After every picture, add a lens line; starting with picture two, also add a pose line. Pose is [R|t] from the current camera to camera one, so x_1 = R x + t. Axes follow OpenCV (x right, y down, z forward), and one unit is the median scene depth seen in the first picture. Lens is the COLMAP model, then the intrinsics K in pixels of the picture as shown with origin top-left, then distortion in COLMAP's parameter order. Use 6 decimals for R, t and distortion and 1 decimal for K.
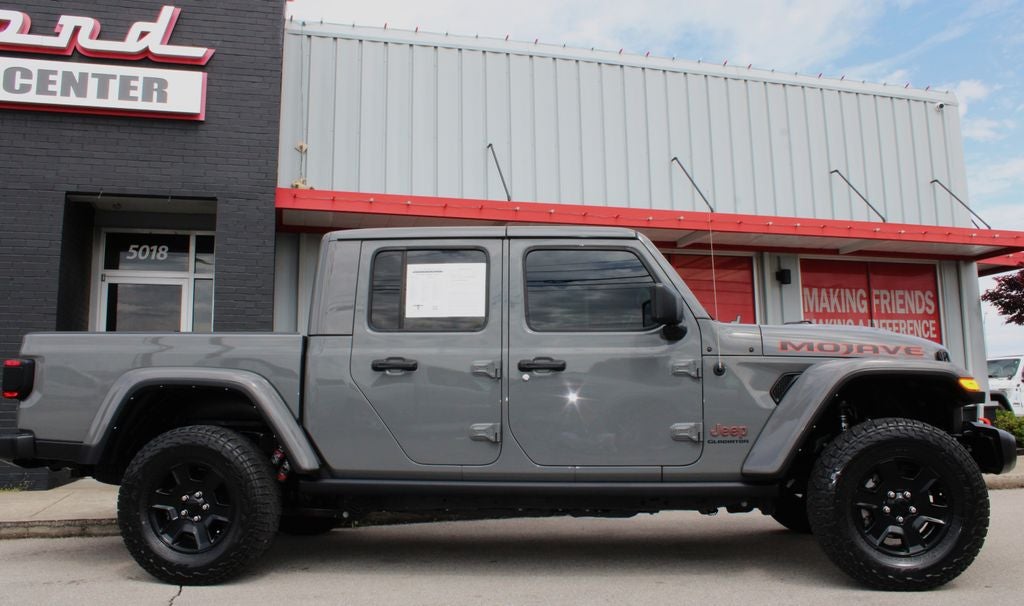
lens RADIAL K [[869.1, 0, 519.9], [0, 869.1, 285.4], [0, 0, 1]] dist [-0.161852, 0.145170]
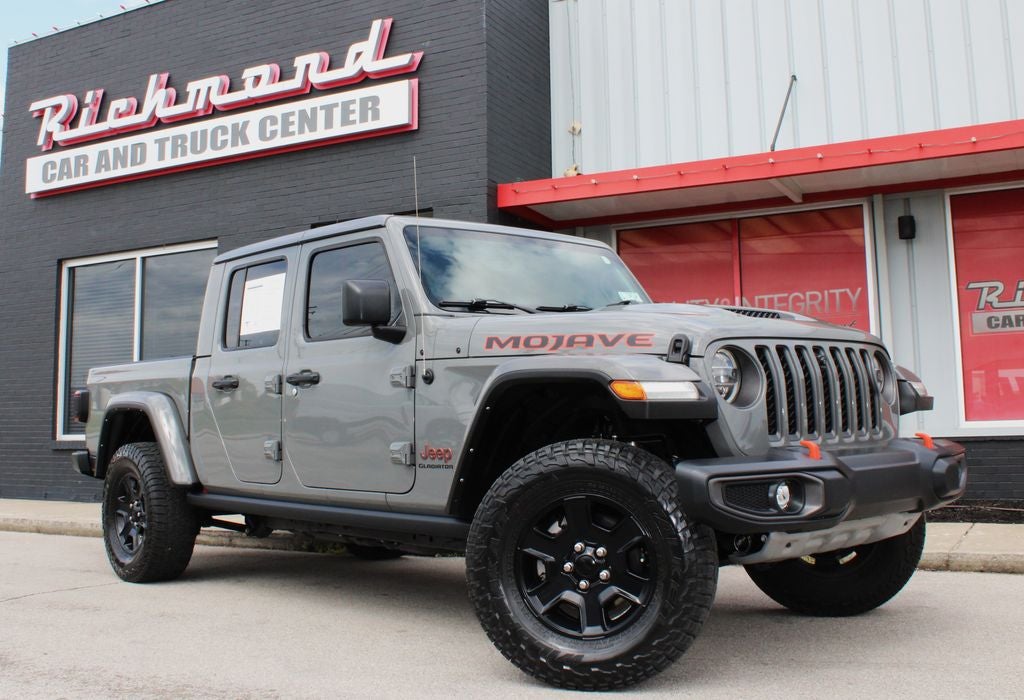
lens RADIAL K [[1099.8, 0, 472.8], [0, 1099.8, 293.7], [0, 0, 1]] dist [-0.161928, 0.142883]
pose [[0.710257, -0.090005, -0.698165, 0.943082], [0.101482, 0.994524, -0.024971, 0.048172], [0.696589, -0.053115, 0.715502, 0.284389]]
